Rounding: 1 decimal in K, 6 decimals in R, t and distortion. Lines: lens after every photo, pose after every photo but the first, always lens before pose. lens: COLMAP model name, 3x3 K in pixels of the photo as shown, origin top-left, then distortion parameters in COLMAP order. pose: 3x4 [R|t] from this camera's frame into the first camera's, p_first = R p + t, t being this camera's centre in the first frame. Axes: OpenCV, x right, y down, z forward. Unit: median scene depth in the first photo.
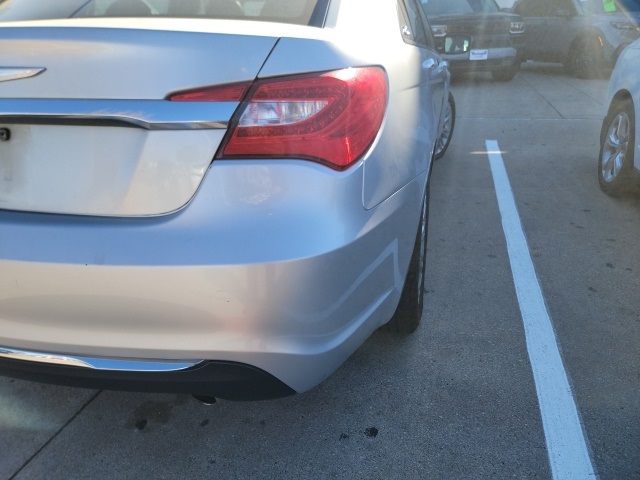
lens RADIAL K [[465.5, 0, 332.2], [0, 465.5, 237.9], [0, 0, 1]] dist [0.063502, -0.037689]
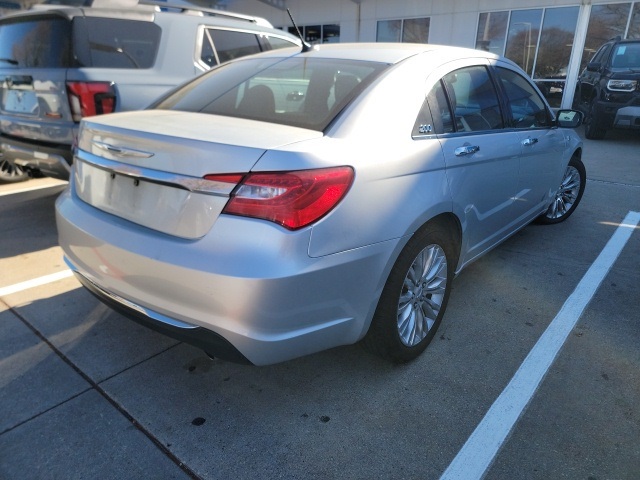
lens RADIAL K [[465.5, 0, 332.2], [0, 465.5, 237.9], [0, 0, 1]] dist [0.063502, -0.037689]
pose [[0.920171, 0.175041, -0.350208, 0.687012], [-0.195108, 0.980522, -0.022563, -0.106887], [0.339437, 0.089091, 0.936400, -0.441674]]
